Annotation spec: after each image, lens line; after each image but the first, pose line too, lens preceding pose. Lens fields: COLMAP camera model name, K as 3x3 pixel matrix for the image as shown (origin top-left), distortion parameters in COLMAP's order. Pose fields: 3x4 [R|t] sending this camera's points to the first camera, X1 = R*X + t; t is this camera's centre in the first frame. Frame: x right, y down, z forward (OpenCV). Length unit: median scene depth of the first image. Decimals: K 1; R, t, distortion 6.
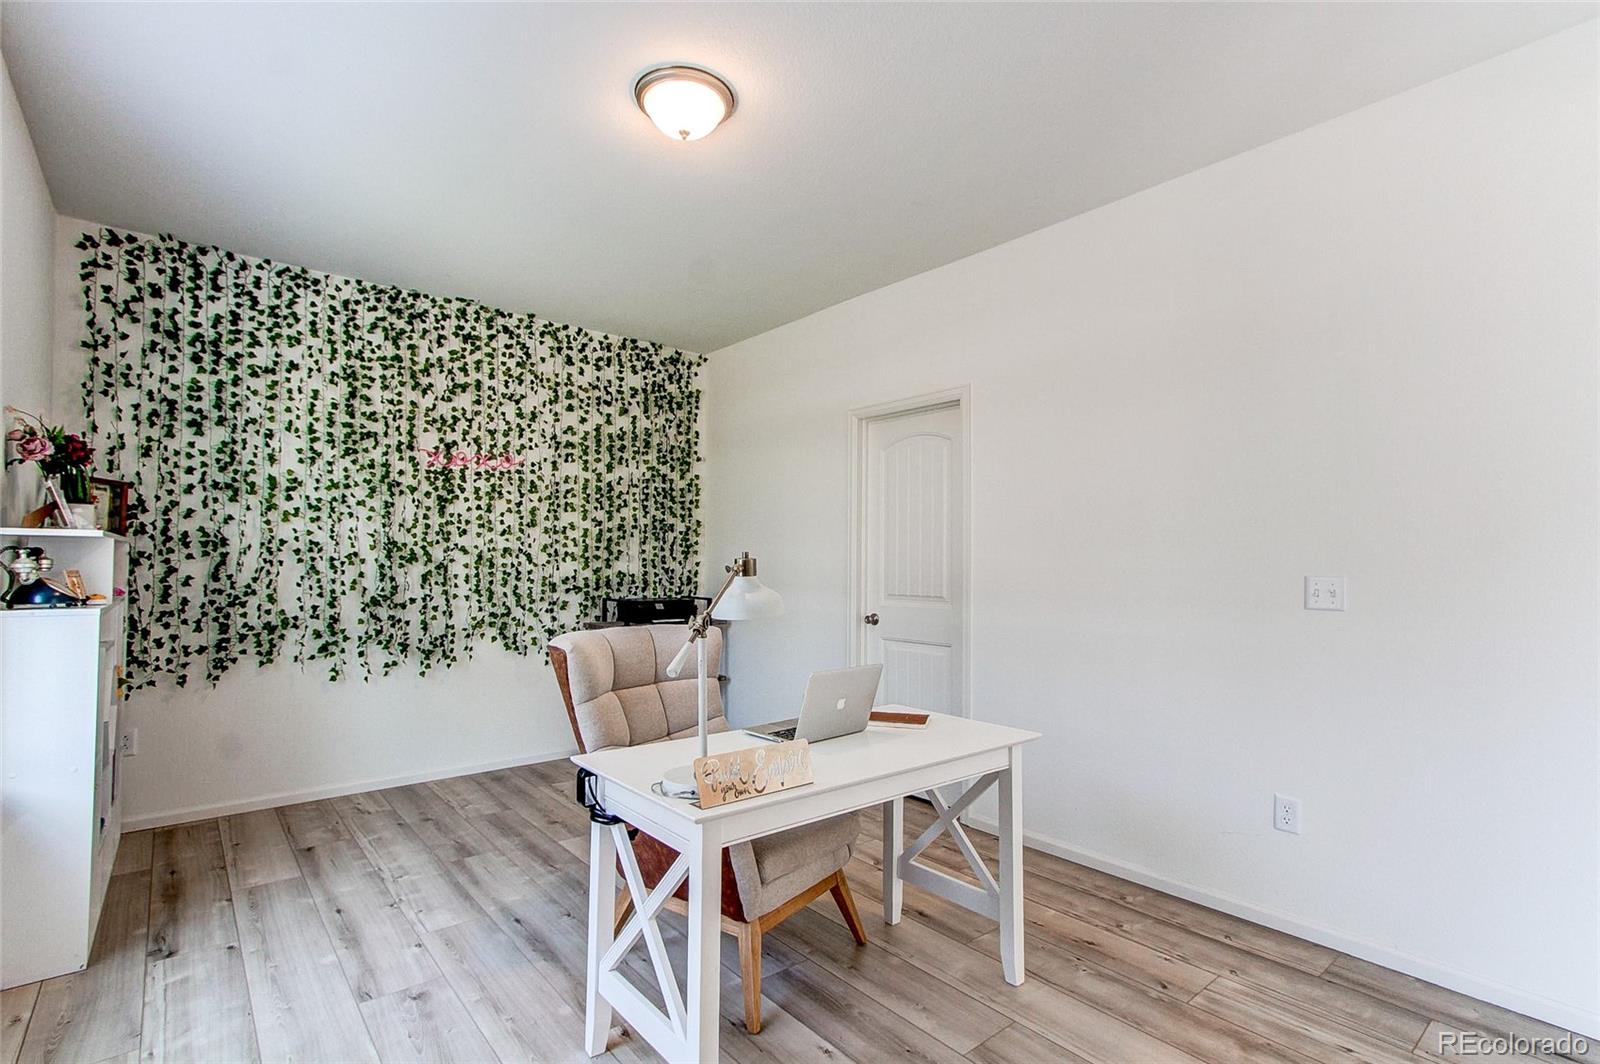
lens RADIAL K [[751.7, 0, 795.7], [0, 751.7, 549.5], [0, 0, 1]] dist [0.000259, 0.000424]
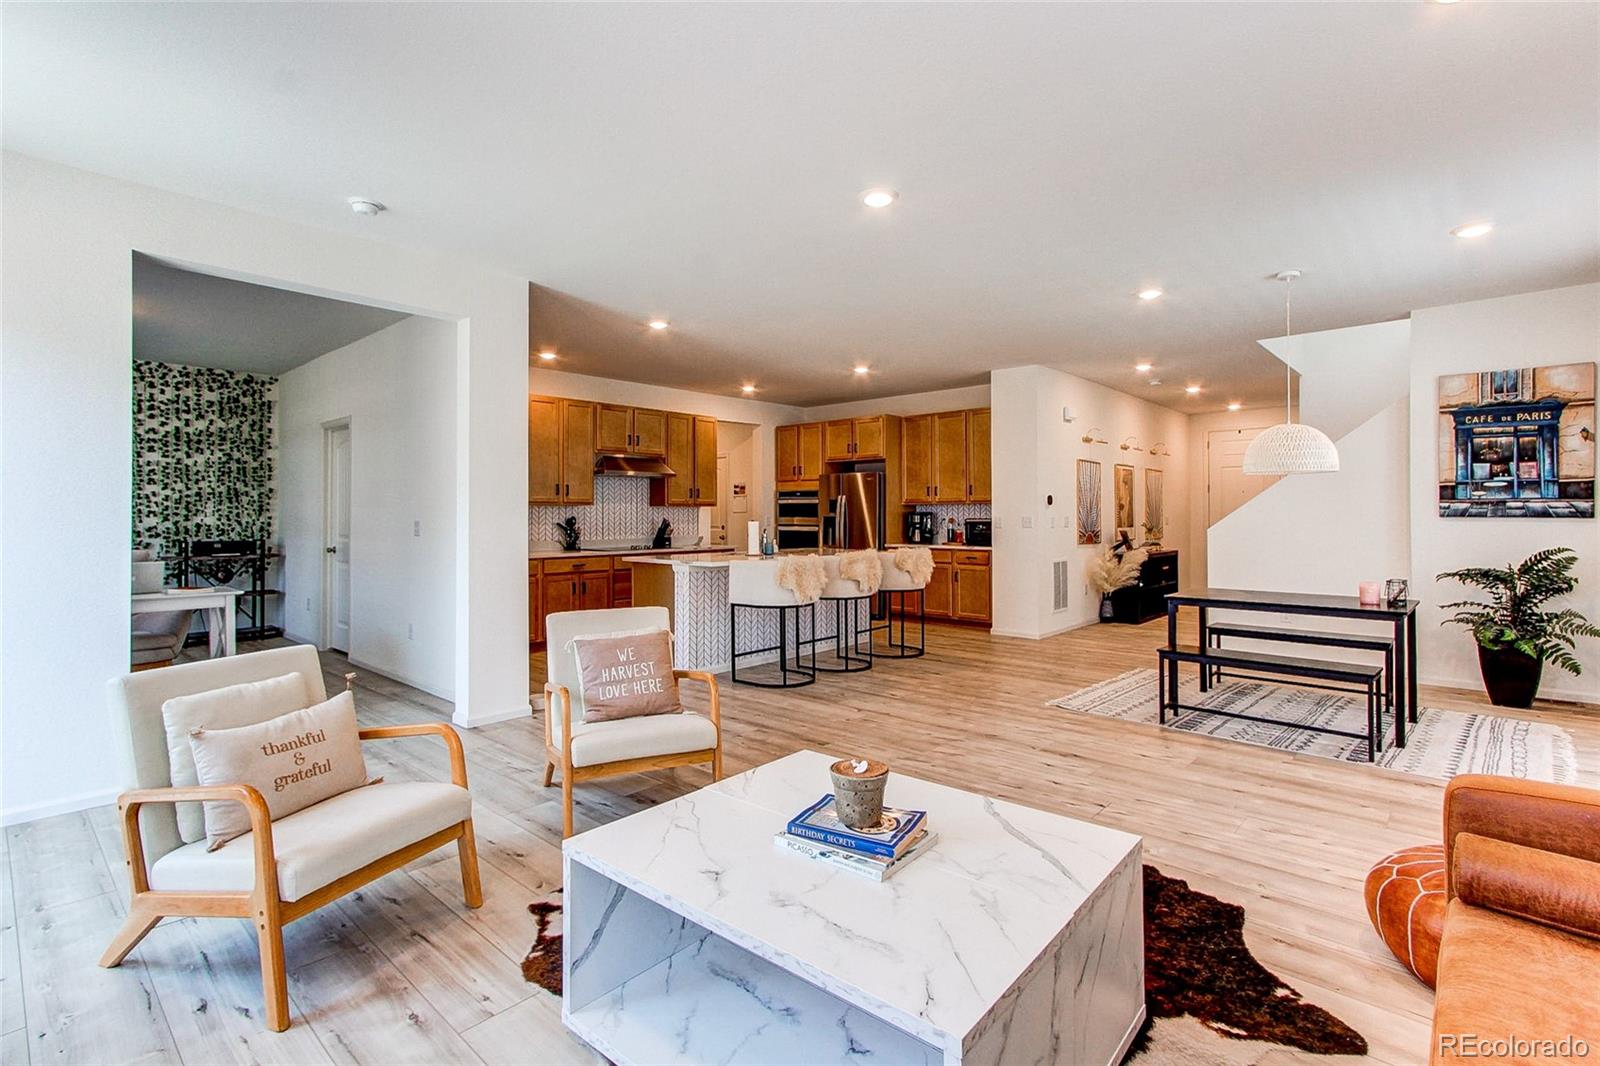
lens RADIAL K [[745.3, 0, 807.1], [0, 745.3, 506.2], [0, 0, 1]] dist [0.001182, 0.000331]
pose [[0.988422, -0.007806, 0.151529, 0.804974], [0.006732, 0.999948, 0.007600, -0.008833], [-0.151581, -0.006492, 0.988424, -0.717087]]
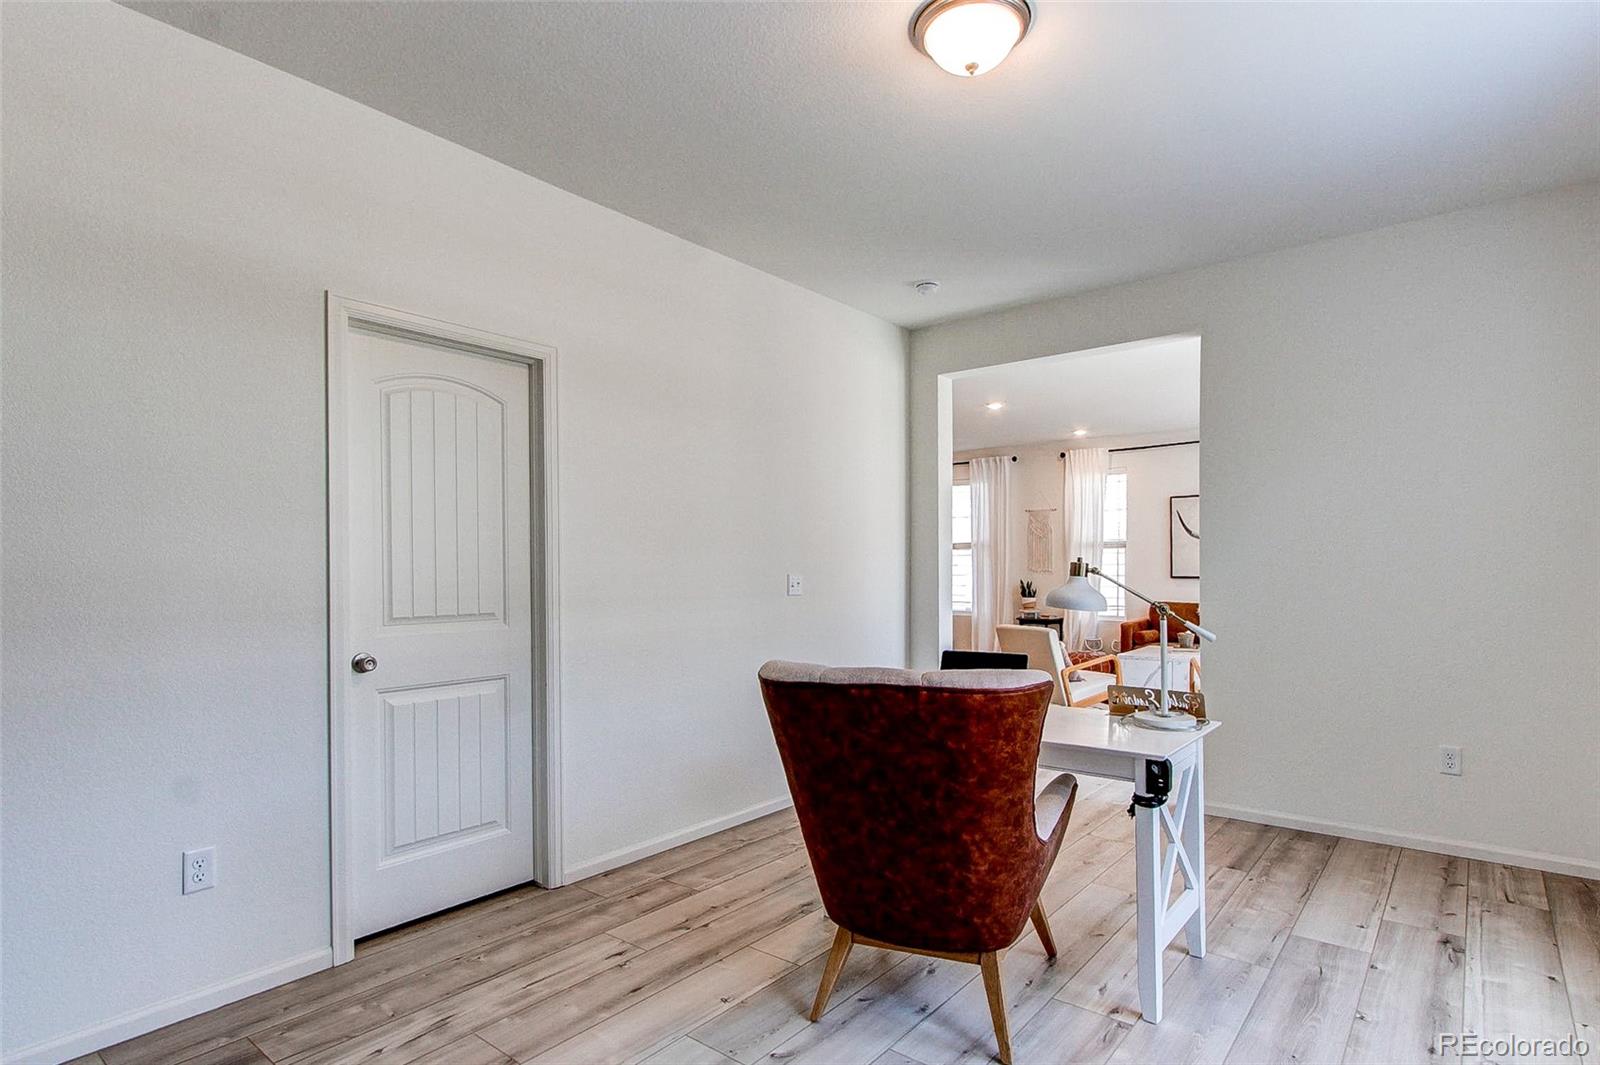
lens RADIAL K [[821.0, 0, 808.0], [0, 821.0, 578.5], [0, 0, 1]] dist [0.003614, 0.000873]
pose [[-0.207437, -0.006996, 0.978223, -0.545197], [-0.009343, 0.999943, 0.005170, 0.016836], [-0.978204, -0.008067, -0.207490, 0.713853]]
